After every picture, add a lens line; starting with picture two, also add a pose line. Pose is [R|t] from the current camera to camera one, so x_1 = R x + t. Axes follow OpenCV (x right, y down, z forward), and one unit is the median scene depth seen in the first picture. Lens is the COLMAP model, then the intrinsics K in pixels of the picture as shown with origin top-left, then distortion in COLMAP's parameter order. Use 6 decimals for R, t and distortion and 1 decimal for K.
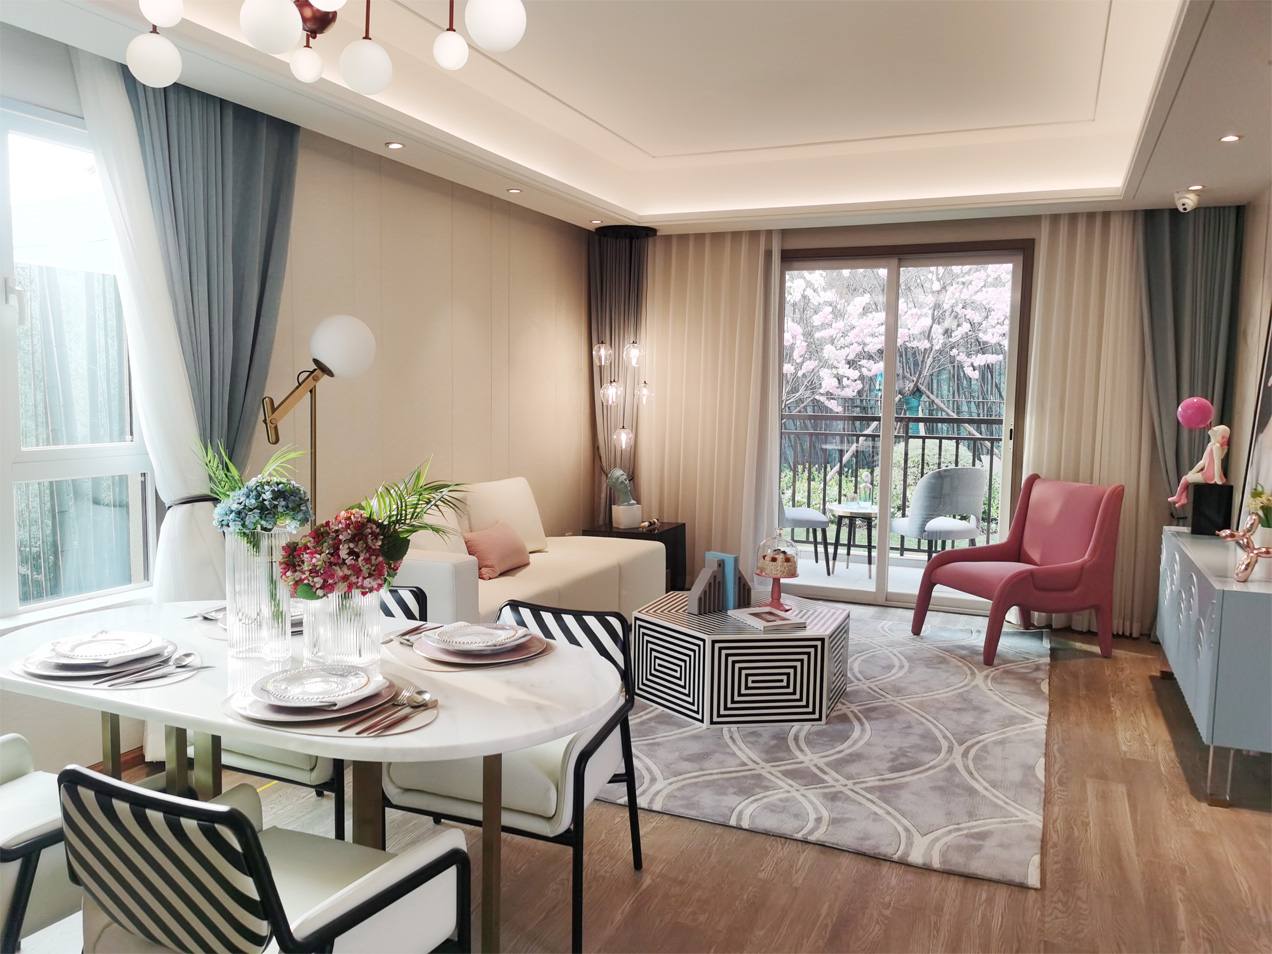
lens RADIAL K [[979.6, 0, 636.0], [0, 979.6, 477.0], [0, 0, 1]] dist [0.060175, -0.081233]
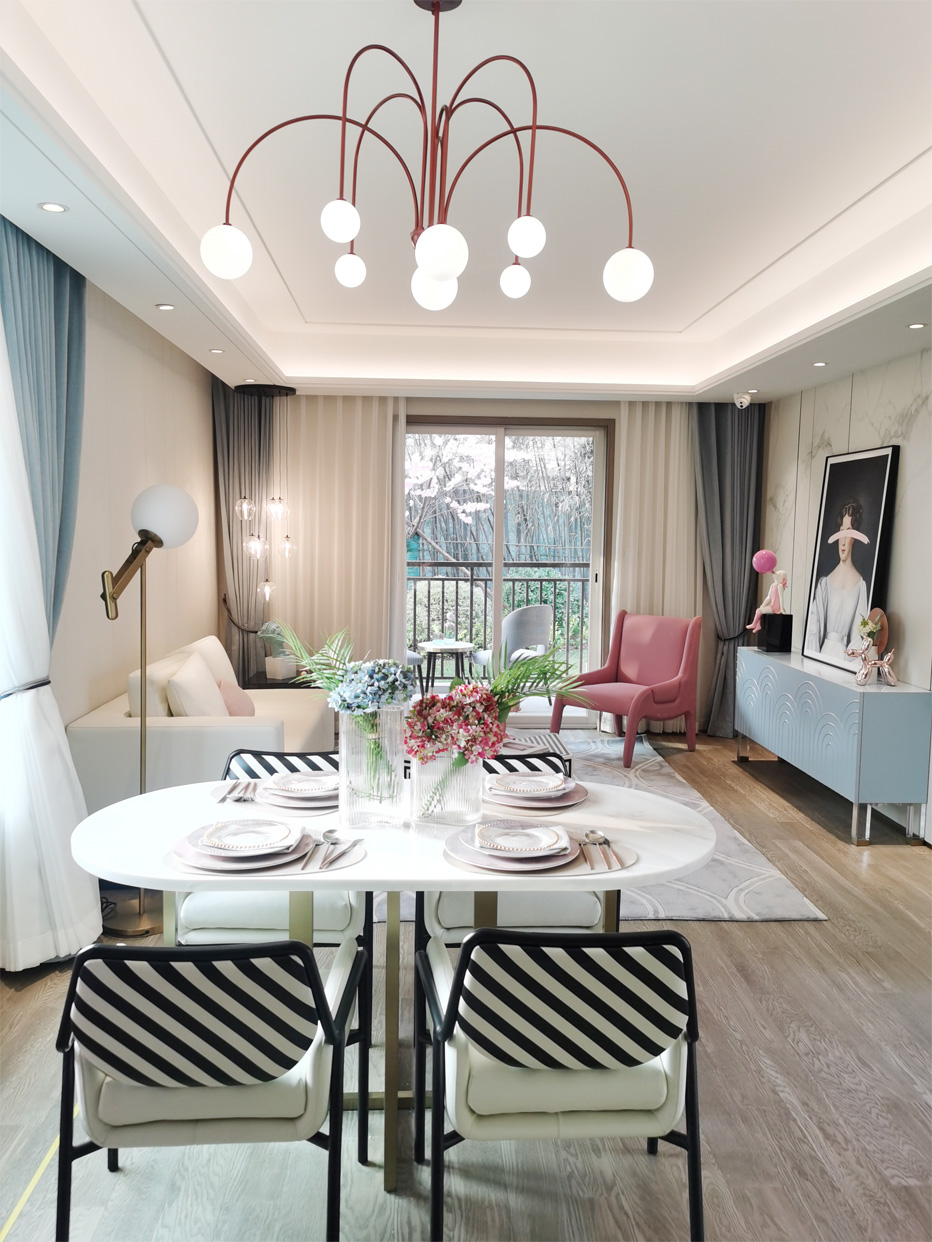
lens RADIAL K [[960.2, 0, 466.0], [0, 960.2, 621.0], [0, 0, 1]] dist [-0.000952, 0.143560]
pose [[0.897121, -0.046921, 0.439287, -0.315087], [0.041415, 0.998897, 0.022115, -0.025318], [-0.439840, -0.001647, 0.898075, 0.007205]]
